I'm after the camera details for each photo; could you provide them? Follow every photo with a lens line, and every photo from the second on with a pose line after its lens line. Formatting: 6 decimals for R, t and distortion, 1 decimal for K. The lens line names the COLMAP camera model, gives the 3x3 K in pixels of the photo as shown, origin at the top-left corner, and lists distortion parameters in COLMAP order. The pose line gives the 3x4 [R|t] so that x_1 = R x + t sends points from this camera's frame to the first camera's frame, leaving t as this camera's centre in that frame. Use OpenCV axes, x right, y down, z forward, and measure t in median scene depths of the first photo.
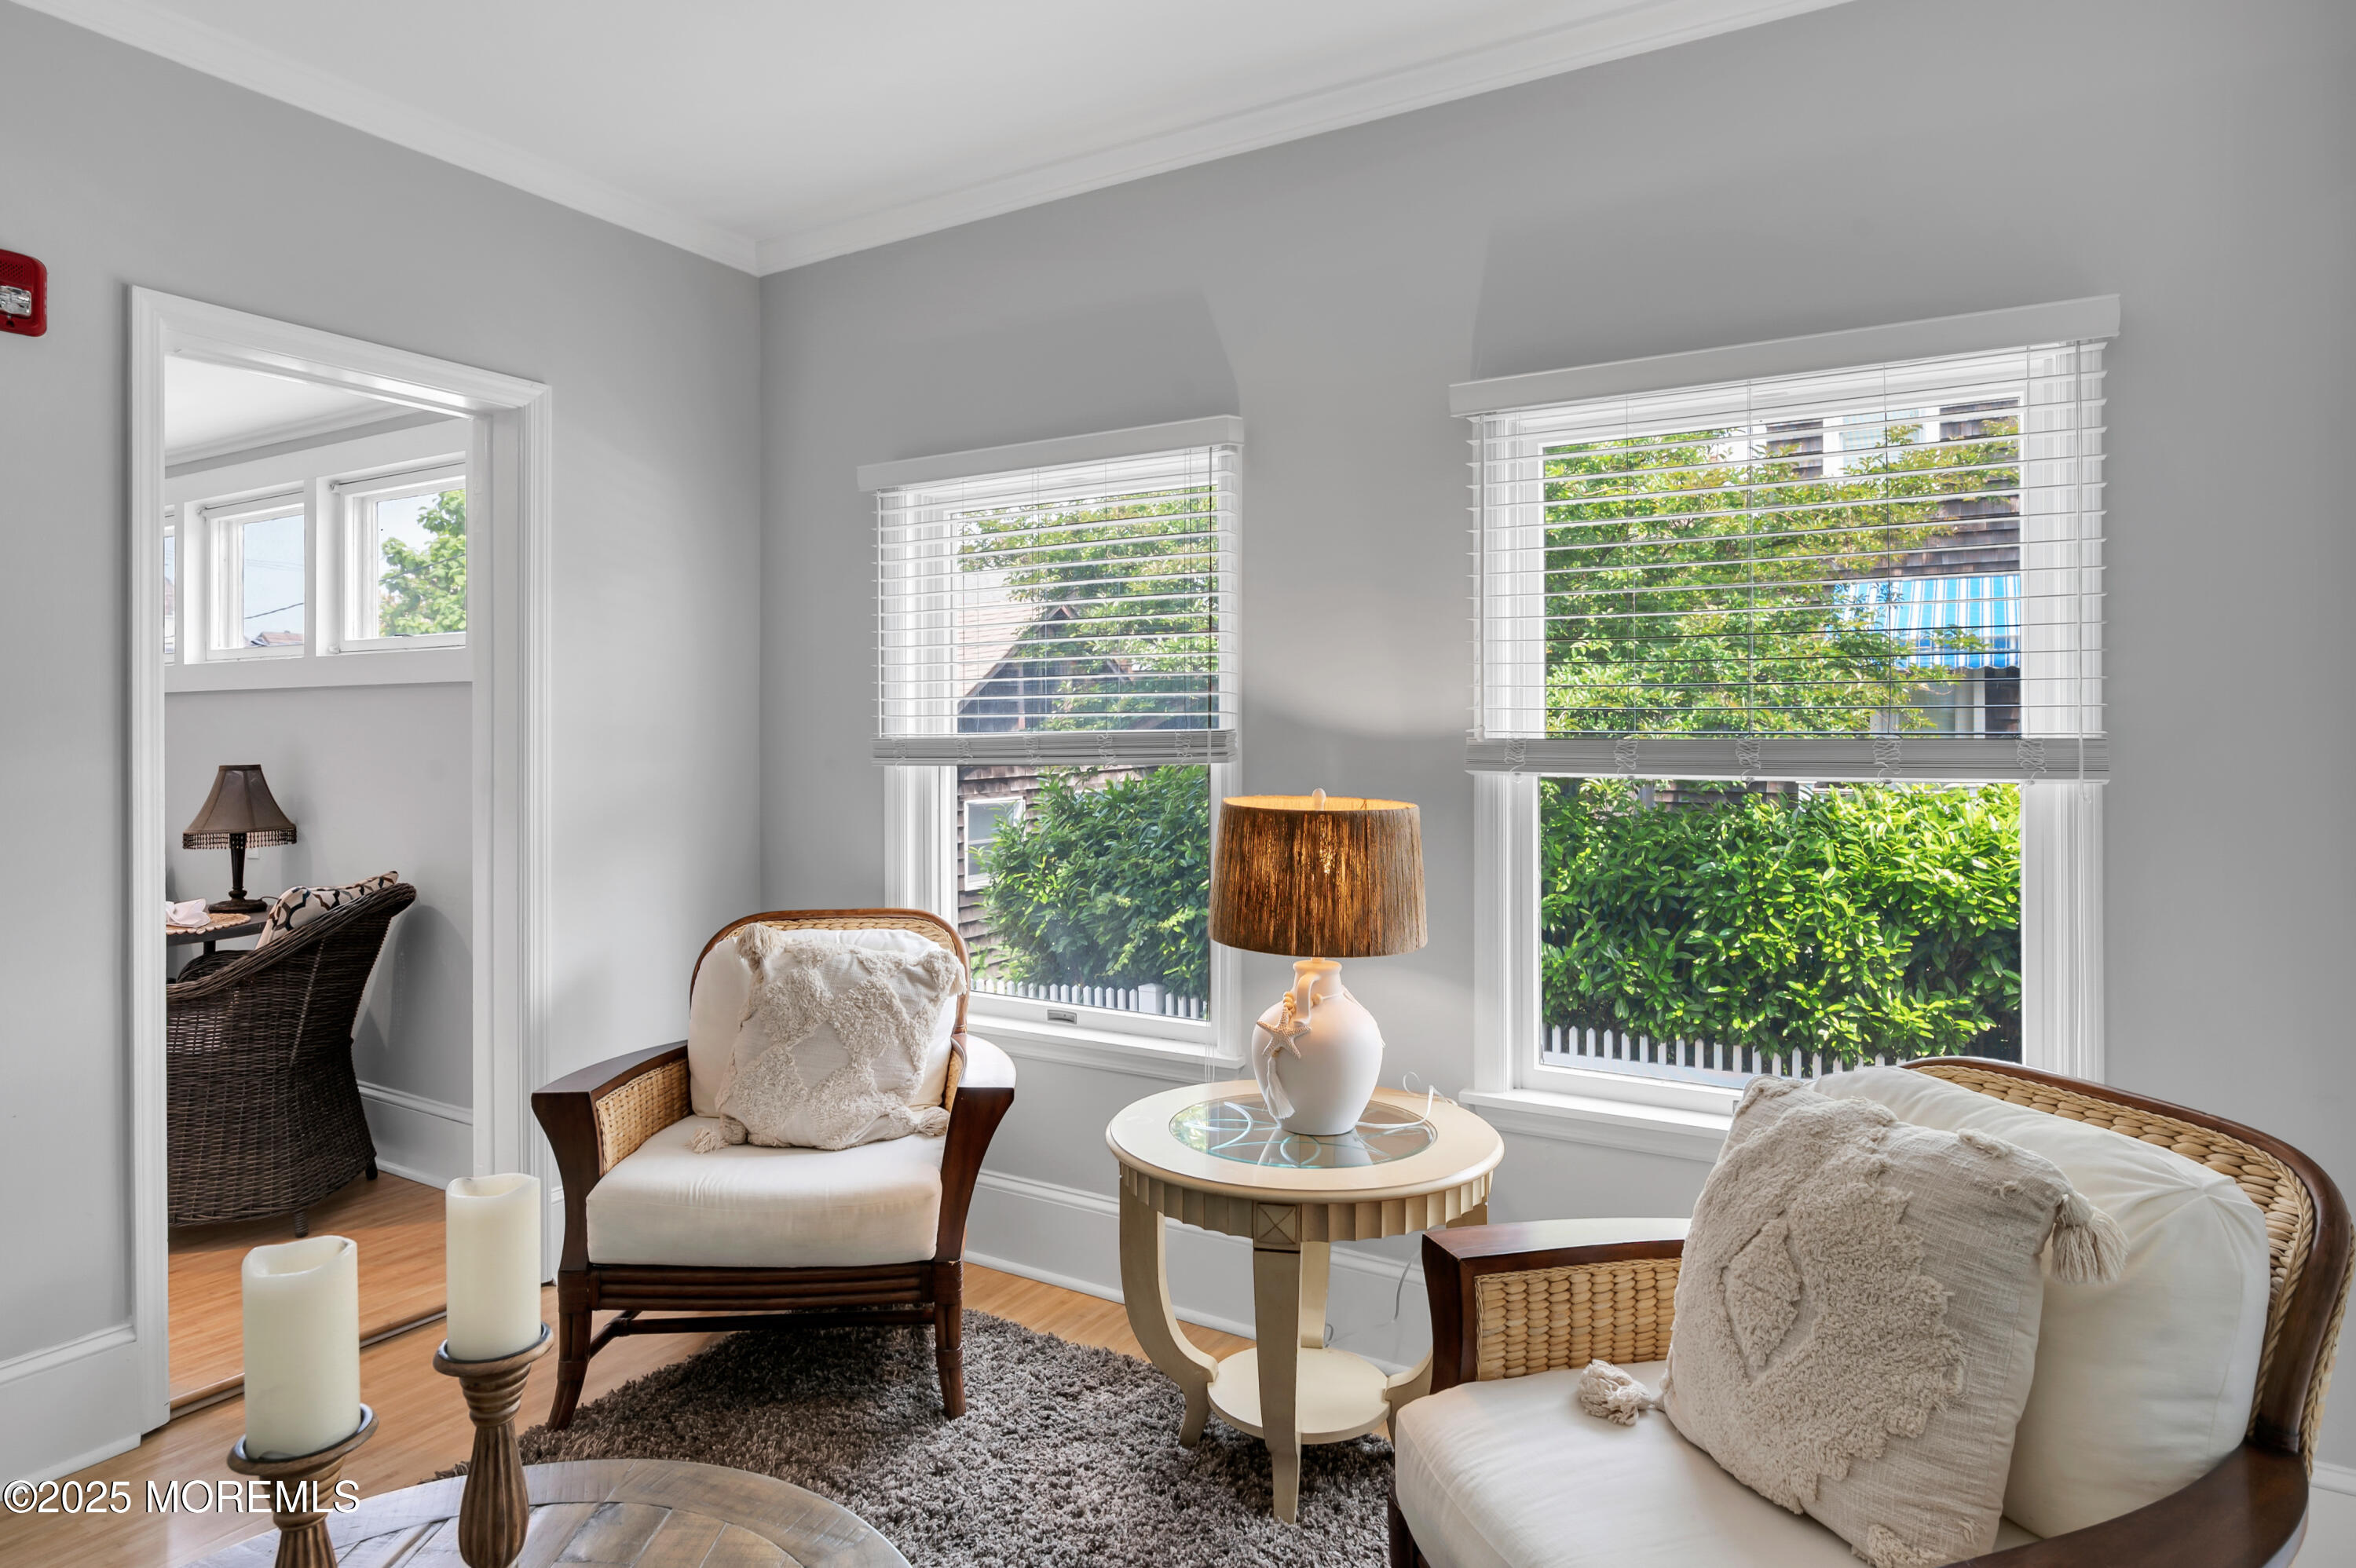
lens RADIAL K [[1316.0, 0, 1176.3], [0, 1316.0, 731.7], [0, 0, 1]] dist [-0.001915, -0.000155]
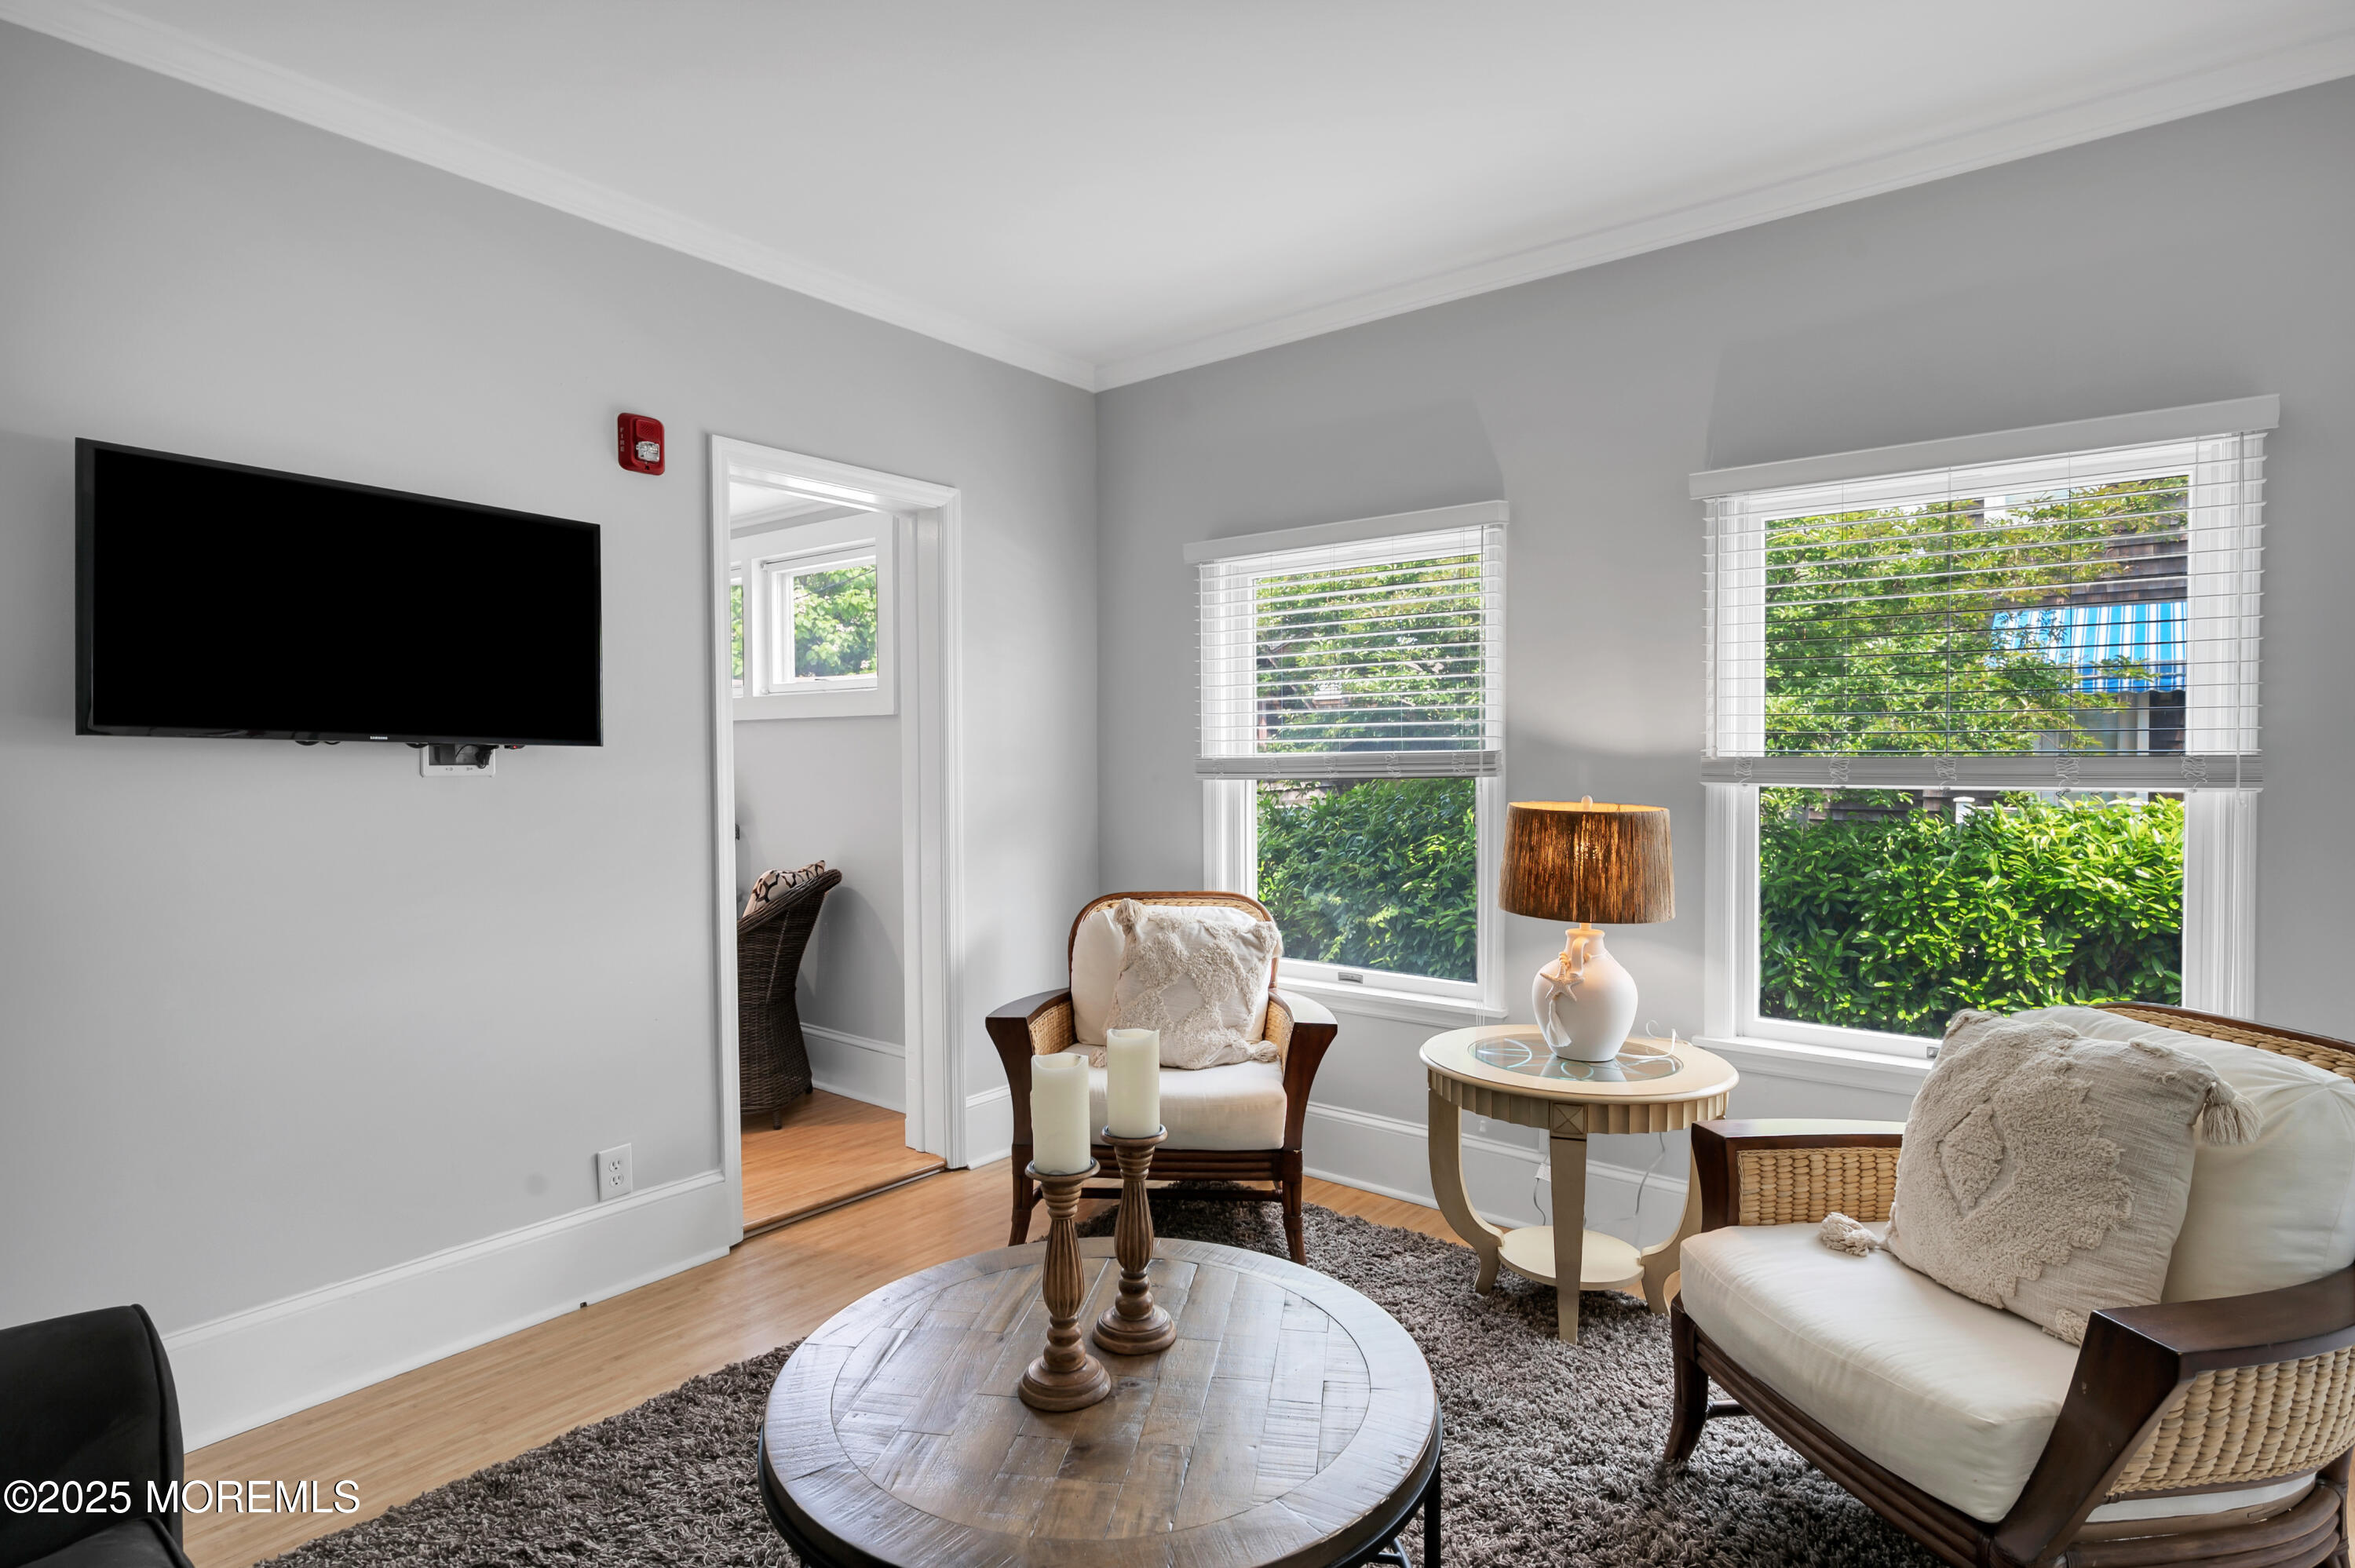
lens RADIAL K [[1203.8, 0, 1177.5], [0, 1203.8, 784.0], [0, 0, 1]] dist [-0.001896, 0.000127]
pose [[0.991905, 0.001275, -0.126979, -0.128024], [0.001759, 0.999716, 0.023783, 0.002881], [0.126974, -0.023814, 0.991620, -0.201195]]
